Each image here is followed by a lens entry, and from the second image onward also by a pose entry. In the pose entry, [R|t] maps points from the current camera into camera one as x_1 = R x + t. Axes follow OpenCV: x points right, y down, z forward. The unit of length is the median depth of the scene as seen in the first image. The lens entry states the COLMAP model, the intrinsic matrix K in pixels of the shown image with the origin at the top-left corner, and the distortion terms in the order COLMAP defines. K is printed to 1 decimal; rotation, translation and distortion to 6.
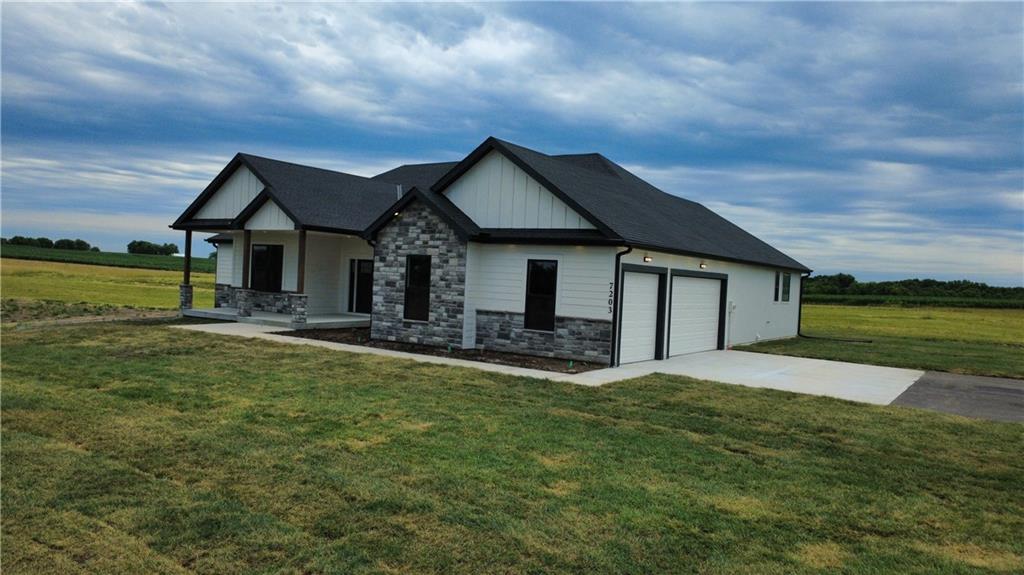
lens RADIAL K [[747.0, 0, 512.0], [0, 747.0, 287.5], [0, 0, 1]] dist [-0.001456, -0.003491]
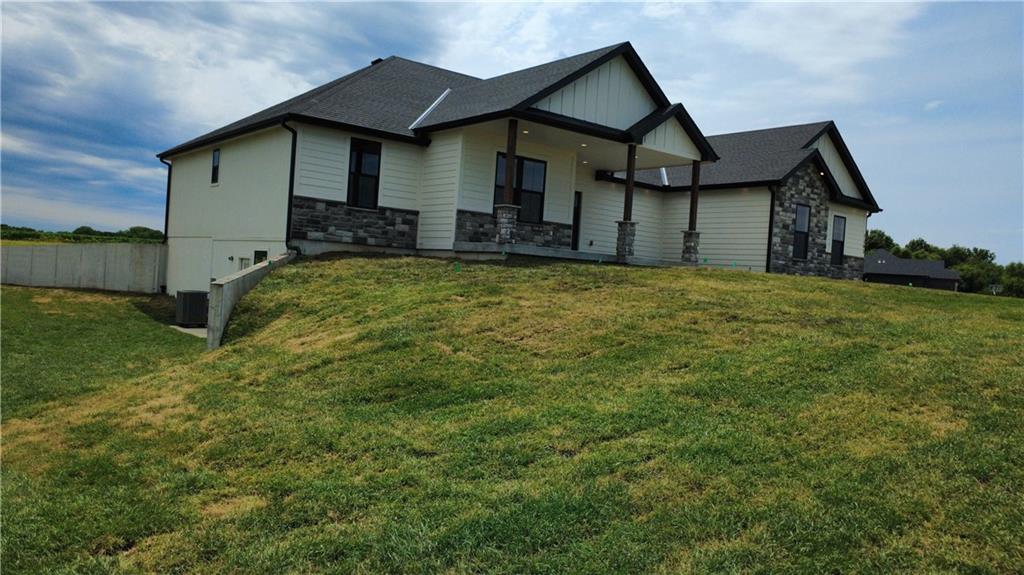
lens RADIAL K [[747.0, 0, 512.0], [0, 747.0, 287.5], [0, 0, 1]] dist [-0.001456, -0.003491]
pose [[0.298041, -0.043655, 0.953554, -1.427010], [-0.039570, 0.997530, 0.058036, 0.038938], [-0.953733, -0.055029, 0.295578, 1.092421]]
